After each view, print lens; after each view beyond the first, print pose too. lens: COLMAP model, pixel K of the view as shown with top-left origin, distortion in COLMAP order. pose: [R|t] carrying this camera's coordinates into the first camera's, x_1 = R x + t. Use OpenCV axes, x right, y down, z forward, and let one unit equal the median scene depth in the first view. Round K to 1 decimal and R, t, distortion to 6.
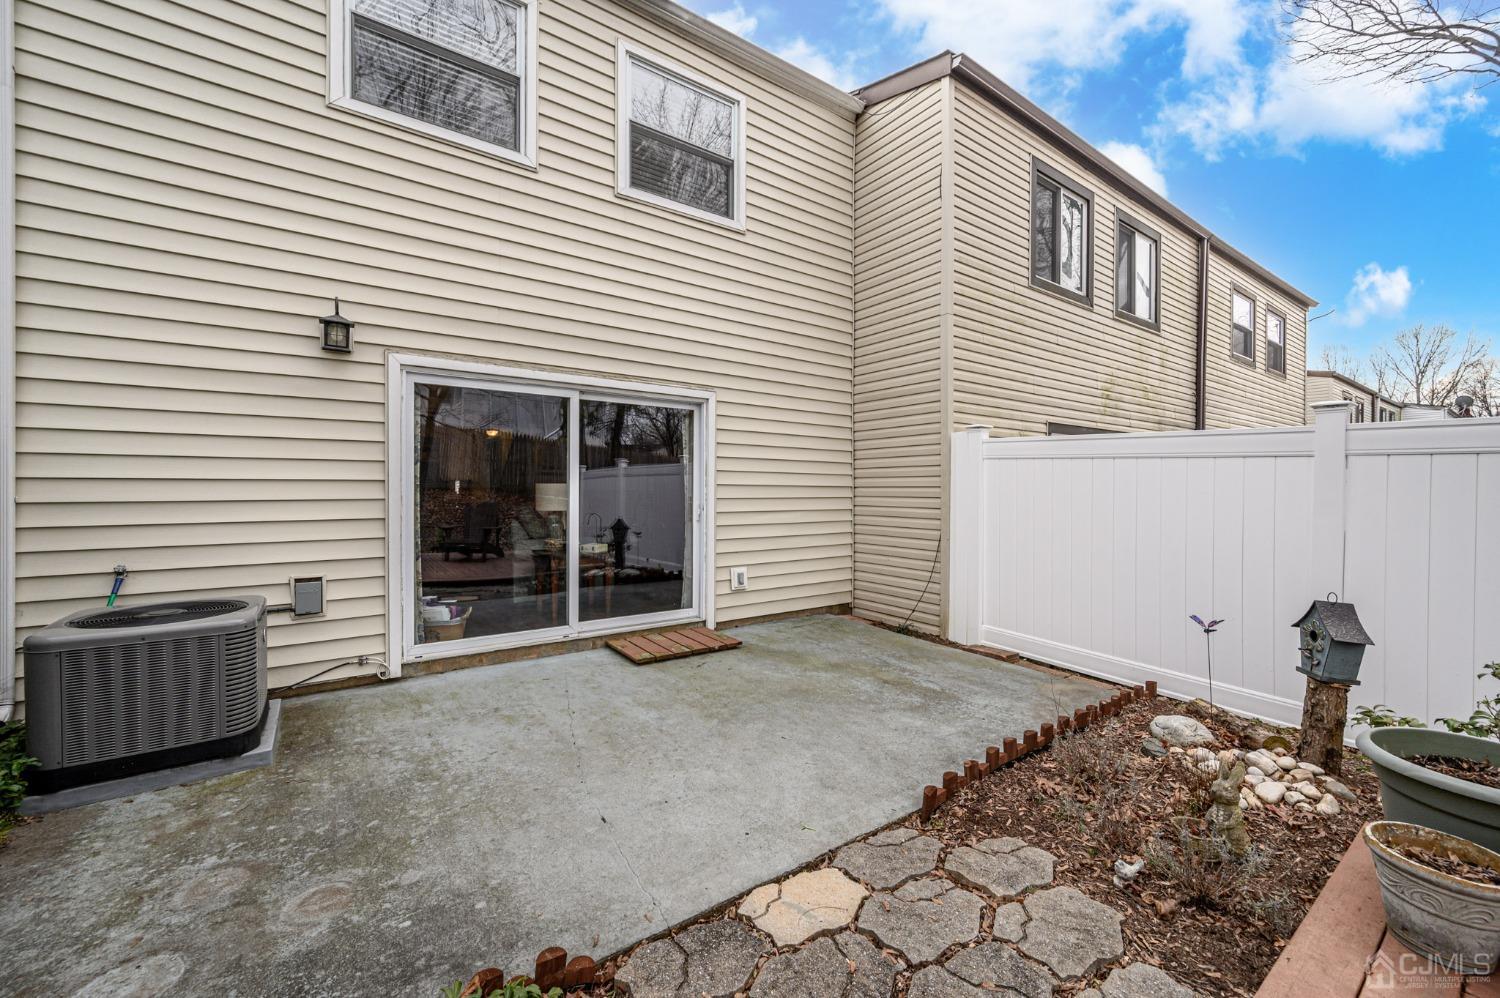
lens RADIAL K [[584.8, 0, 744.9], [0, 584.8, 492.4], [0, 0, 1]] dist [0.000283, 0.000317]
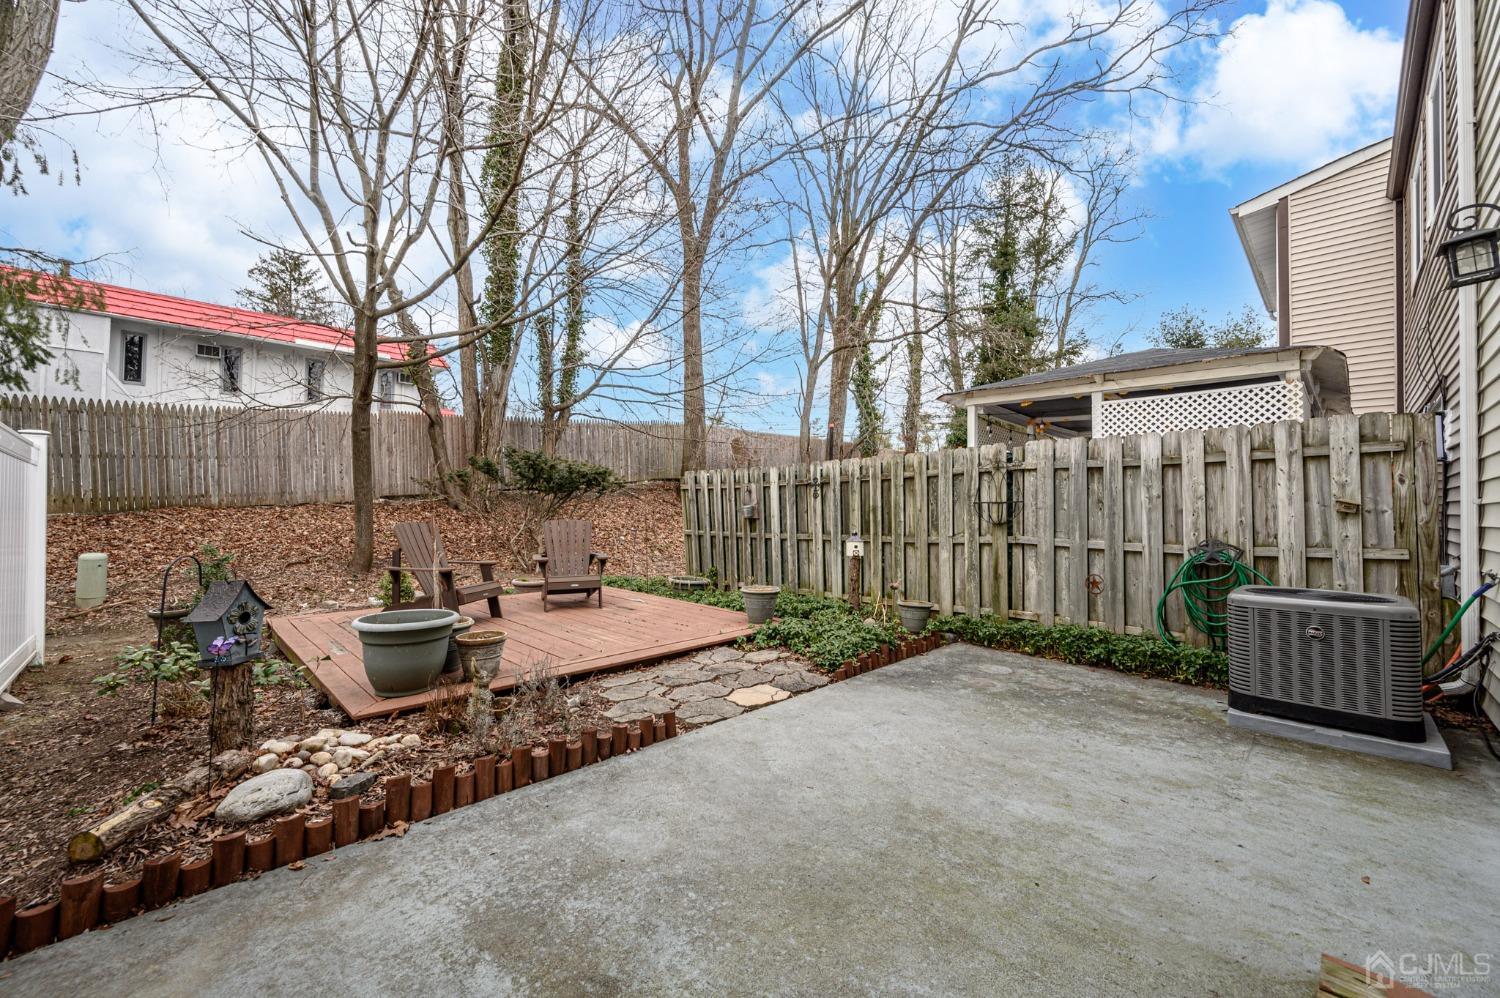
lens RADIAL K [[587.9, 0, 750.3], [0, 587.9, 494.9], [0, 0, 1]] dist [-0.000270, -0.000038]
pose [[-0.984874, -0.020434, -0.172066, 0.272044], [-0.018480, 0.999745, -0.012947, 0.037053], [0.172286, -0.009572, -0.985000, 1.661738]]
